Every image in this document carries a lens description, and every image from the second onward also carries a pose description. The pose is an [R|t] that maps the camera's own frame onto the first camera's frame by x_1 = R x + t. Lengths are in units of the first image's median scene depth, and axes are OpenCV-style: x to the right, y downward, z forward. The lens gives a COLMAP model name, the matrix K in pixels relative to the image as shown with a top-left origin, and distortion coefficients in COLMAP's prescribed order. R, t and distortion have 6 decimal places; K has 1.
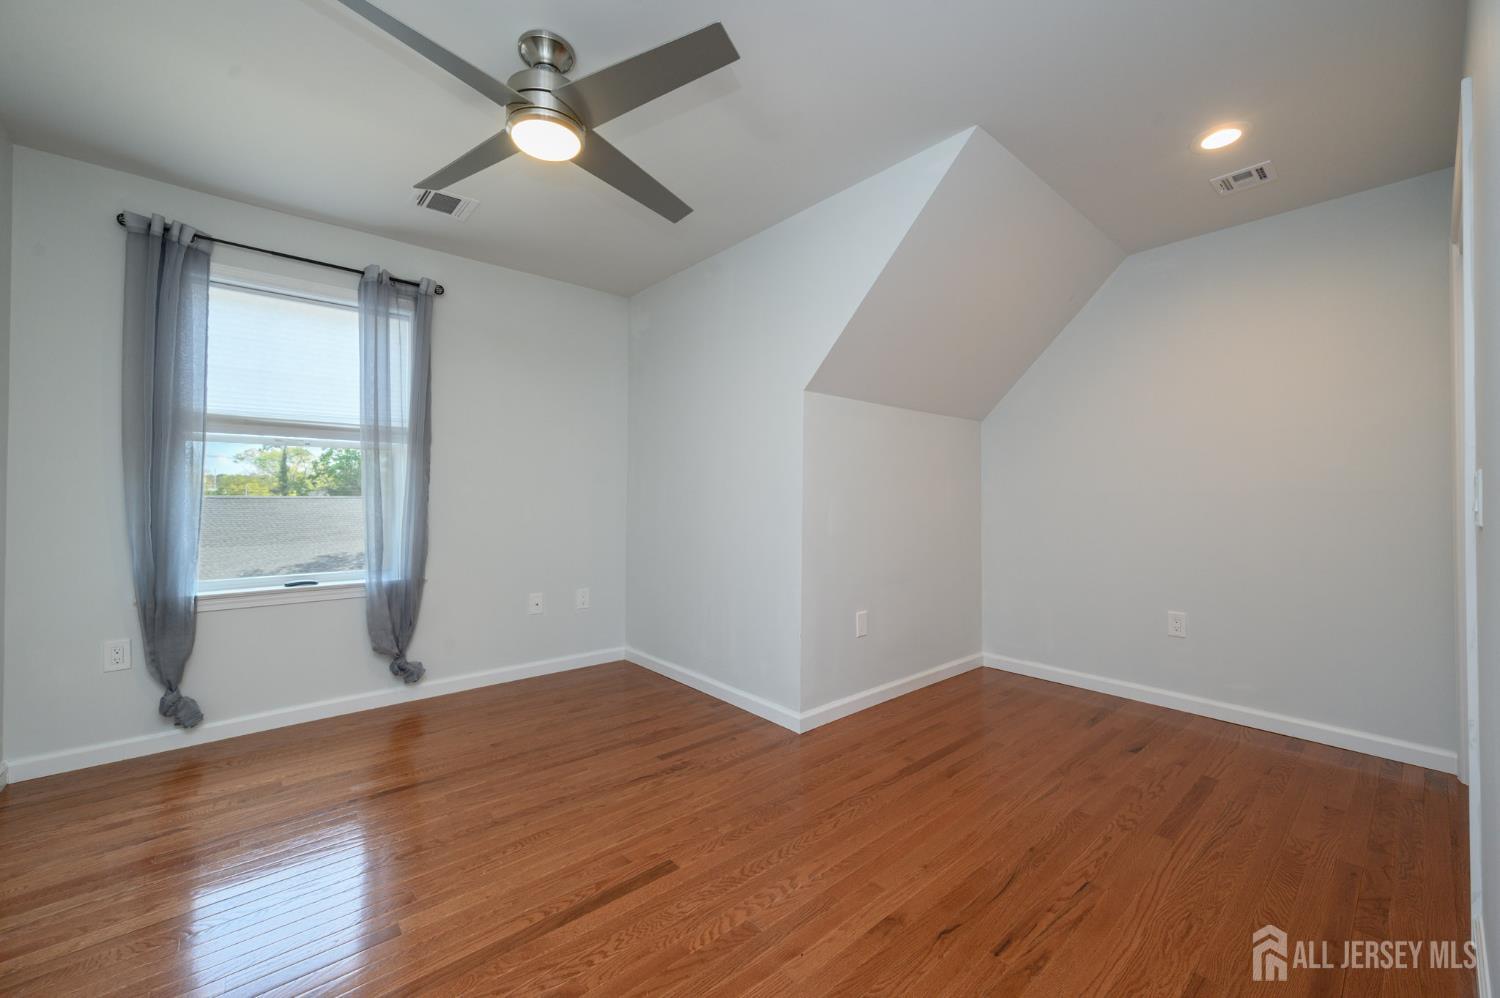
lens RADIAL K [[589.5, 0, 749.4], [0, 589.5, 493.0], [0, 0, 1]] dist [0.000556, -0.000020]
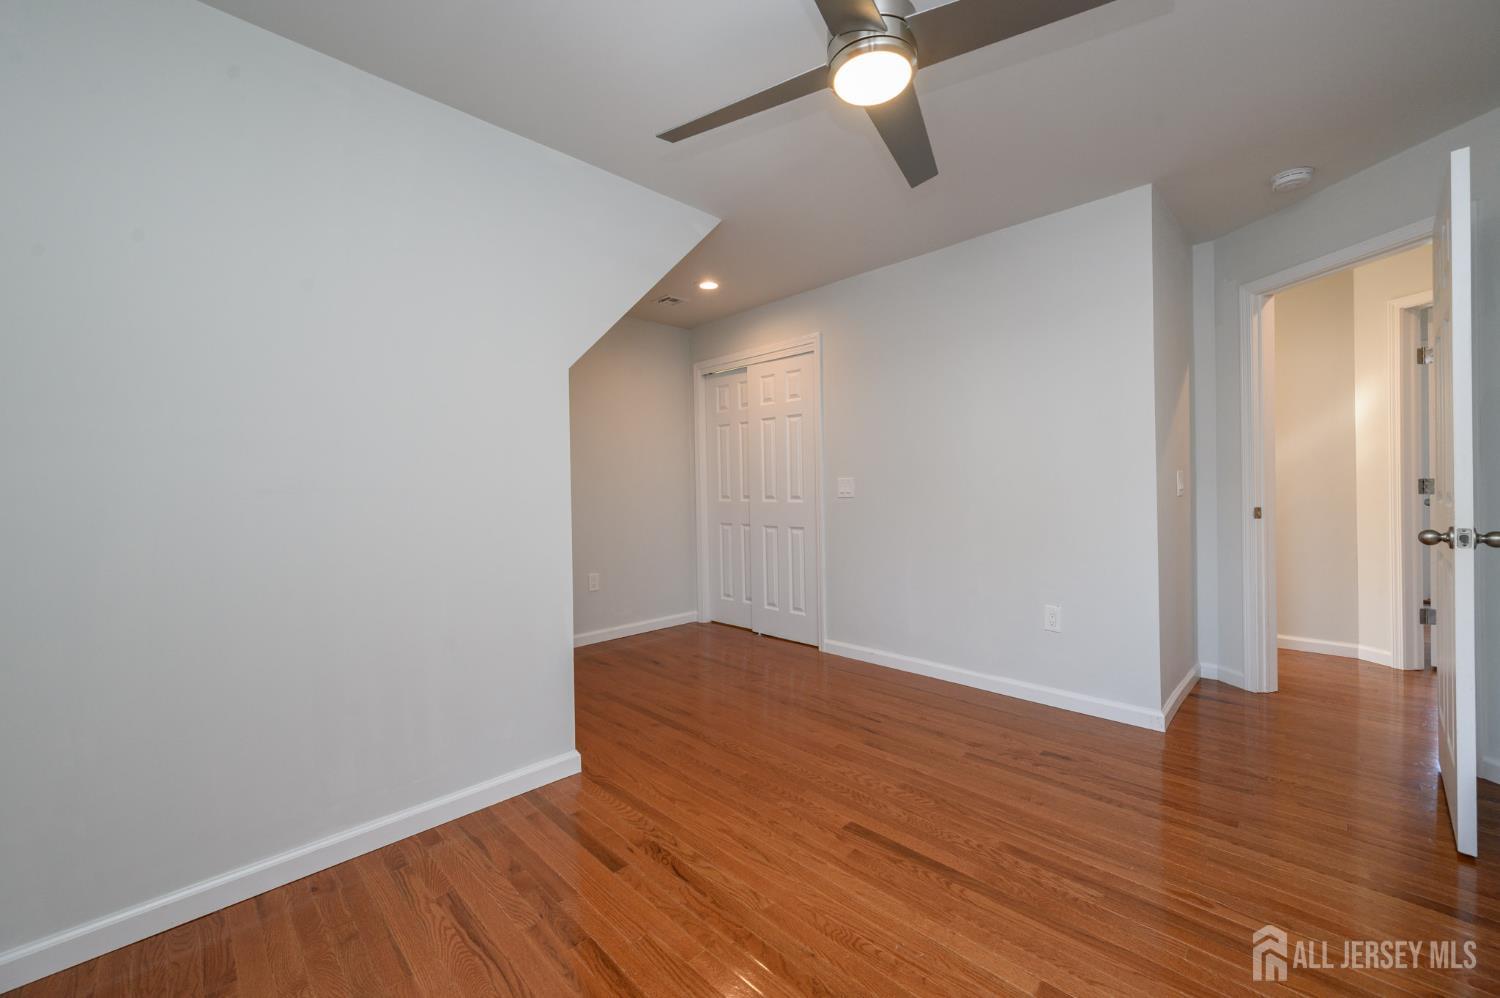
lens RADIAL K [[589.5, 0, 749.4], [0, 589.5, 493.0], [0, 0, 1]] dist [0.000556, -0.000020]
pose [[-0.065632, -0.011206, 0.997781, -1.195011], [0.012415, 0.999850, 0.012046, -0.004212], [-0.997767, 0.013178, -0.065483, 1.236975]]
